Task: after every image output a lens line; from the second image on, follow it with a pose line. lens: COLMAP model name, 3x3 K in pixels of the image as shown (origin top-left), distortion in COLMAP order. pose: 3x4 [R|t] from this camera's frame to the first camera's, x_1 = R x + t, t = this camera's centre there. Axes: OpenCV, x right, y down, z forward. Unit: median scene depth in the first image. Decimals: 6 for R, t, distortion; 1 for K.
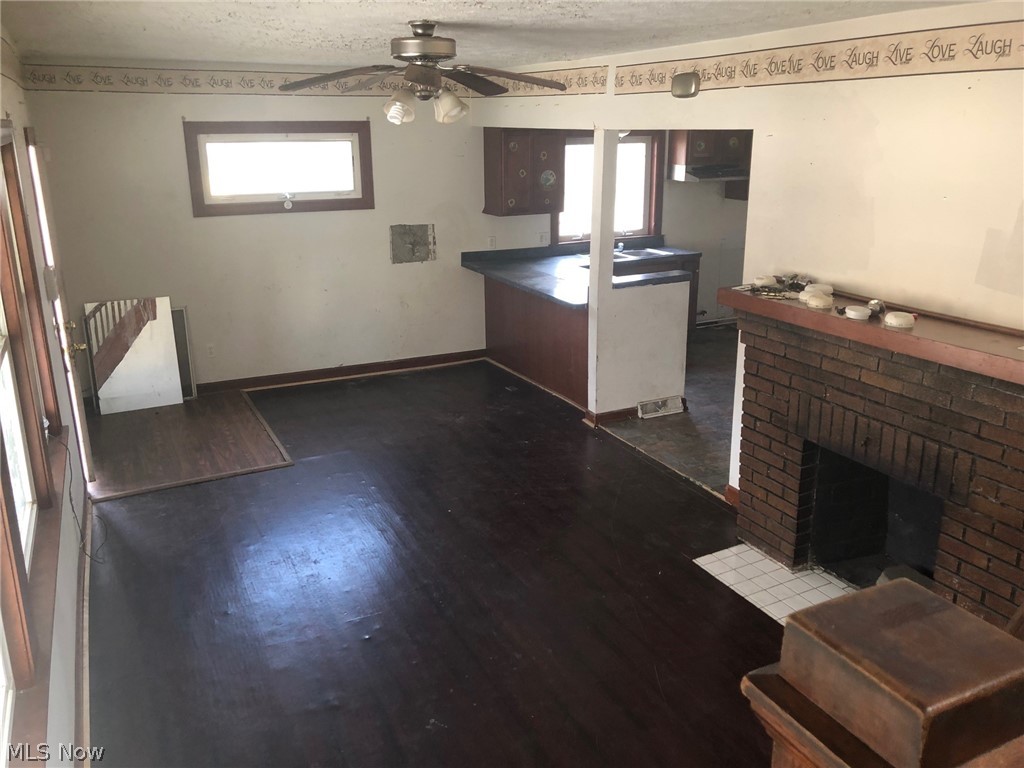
lens RADIAL K [[840.8, 0, 509.7], [0, 840.8, 387.2], [0, 0, 1]] dist [0.019251, -0.020722]
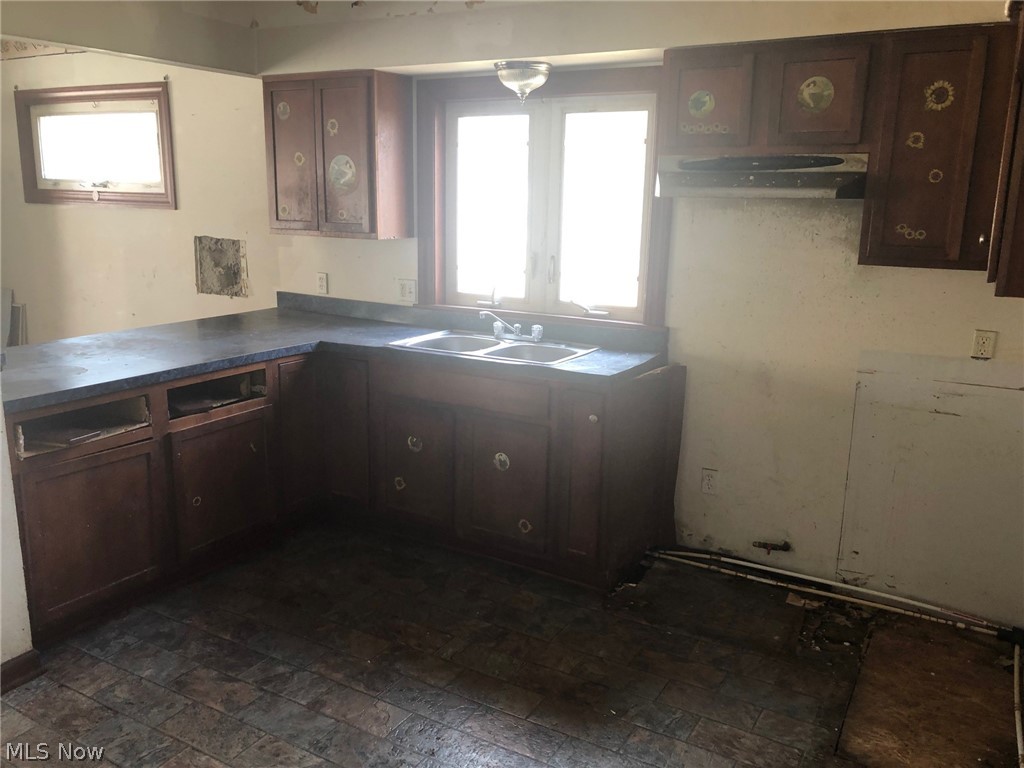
lens RADIAL K [[840.8, 0, 512.2], [0, 840.8, 383.9], [0, 0, 1]] dist [0.019251, -0.020722]
pose [[0.558052, 0.195199, -0.806520, 0.506195], [-0.276876, 0.960040, 0.040777, -0.157122], [0.782252, 0.200550, 0.589798, 0.733215]]
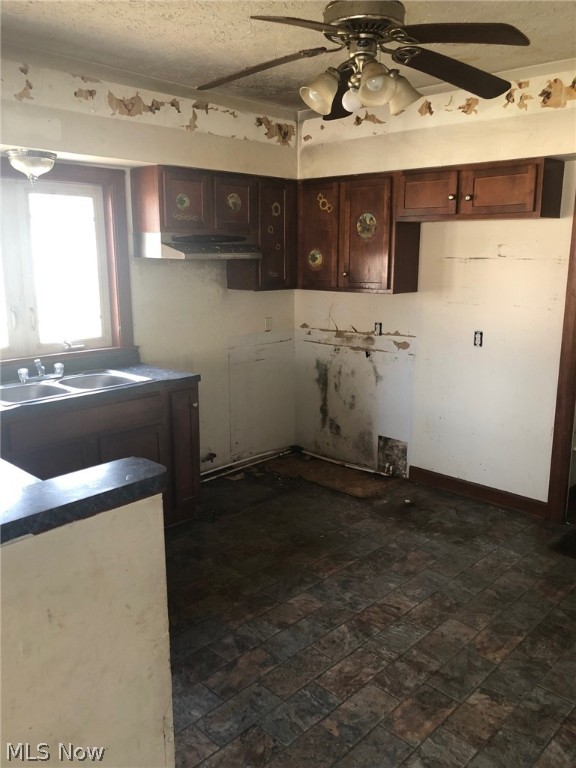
lens RADIAL K [[630.6, 0, 289.2], [0, 630.6, 384.9], [0, 0, 1]] dist [0.019251, -0.020722]
pose [[0.935511, -0.063555, 0.347533, 0.130073], [0.099187, 0.991372, -0.085700, -0.106445], [-0.339088, 0.114644, 0.933743, 0.557053]]
